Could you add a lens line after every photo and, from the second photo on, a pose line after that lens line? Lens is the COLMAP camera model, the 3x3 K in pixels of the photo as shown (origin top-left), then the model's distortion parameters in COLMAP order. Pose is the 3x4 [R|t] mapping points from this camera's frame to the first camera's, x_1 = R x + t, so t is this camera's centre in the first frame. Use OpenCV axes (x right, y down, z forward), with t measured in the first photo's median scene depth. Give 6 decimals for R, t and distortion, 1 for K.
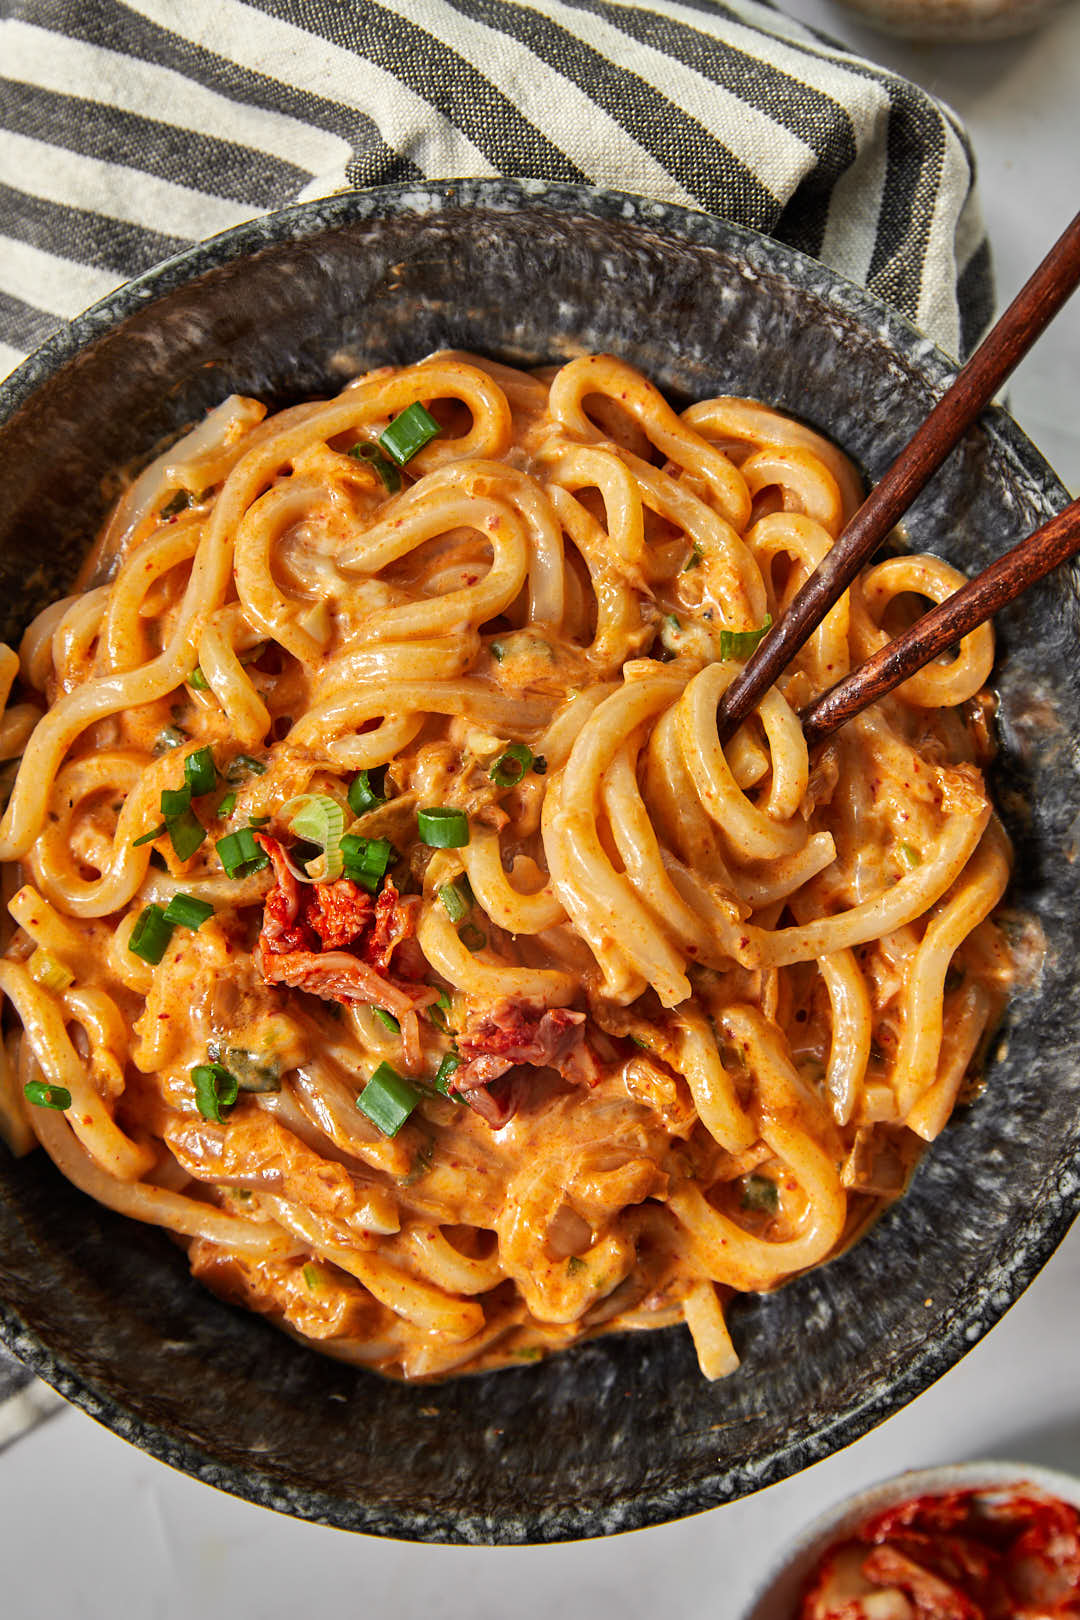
lens RADIAL K [[1745.0, 0, 540.0], [0, 1745.0, 810.0], [0, 0, 1]] dist [-0.037353, 0.004258]
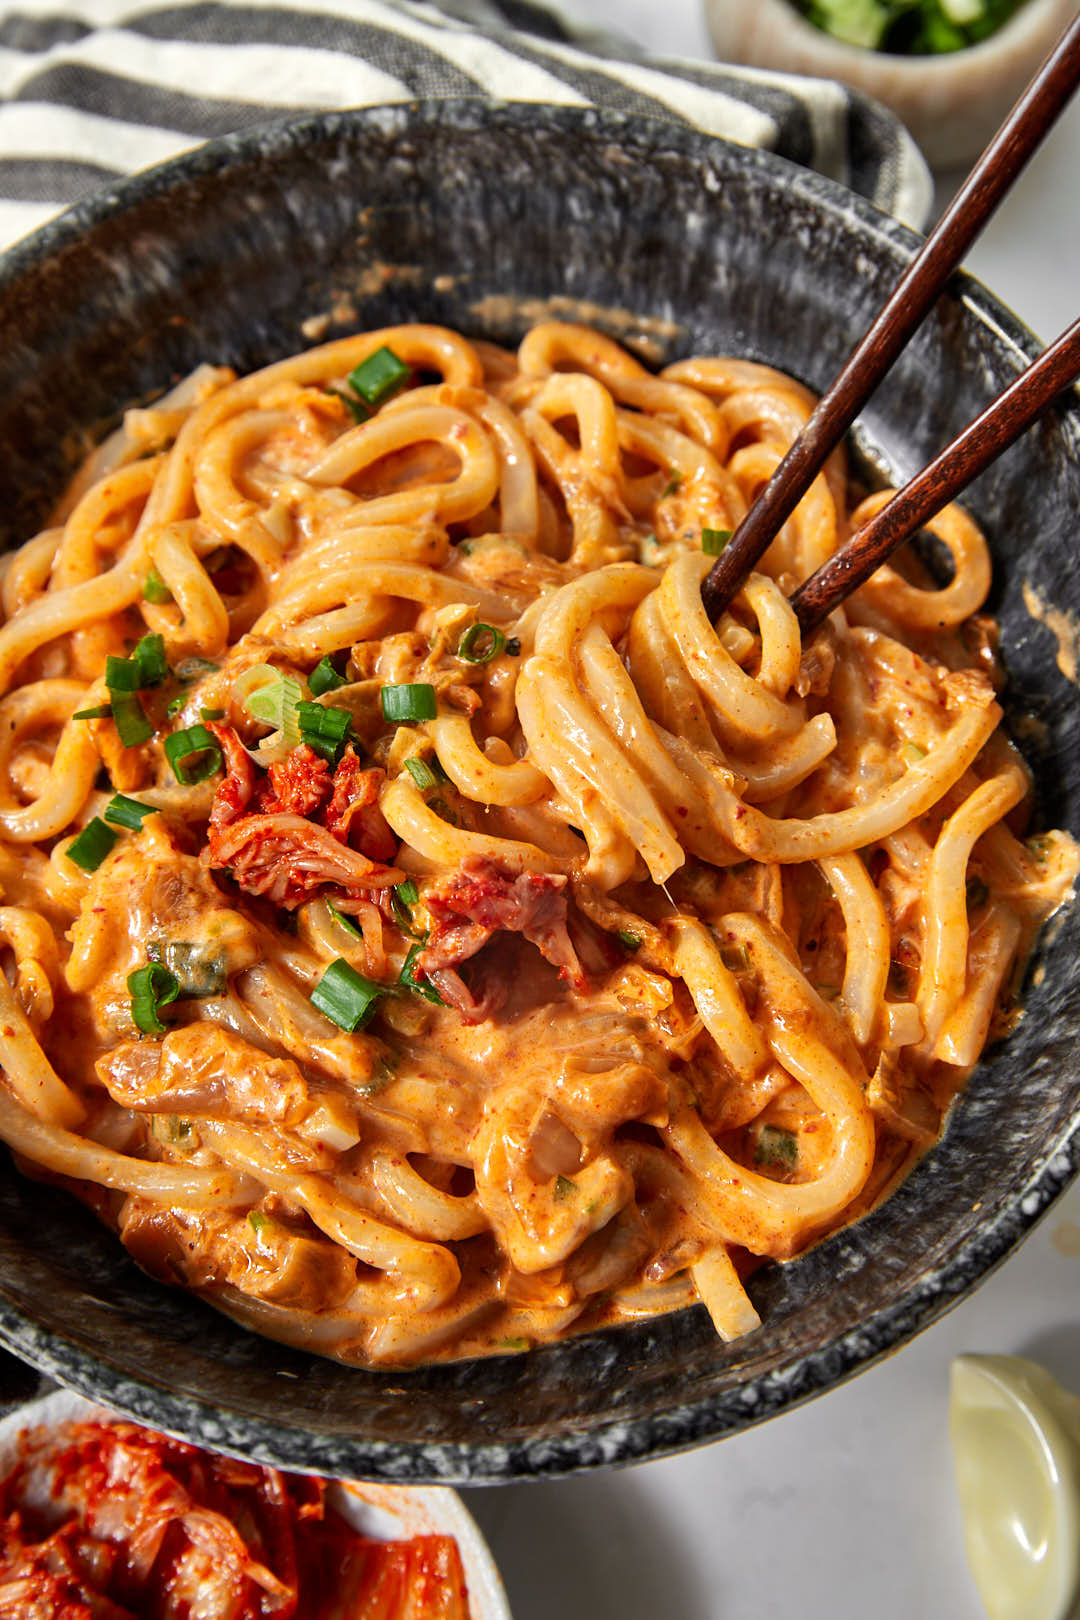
lens RADIAL K [[1793.8, 0, 528.0], [0, 1793.8, 815.2], [0, 0, 1]] dist [-0.050540, 0.030744]
pose [[0.999757, -0.021279, -0.005844, 0.011529], [0.019055, 0.966044, -0.257675, 0.304821], [0.011128, 0.257501, 0.966214, 0.094609]]
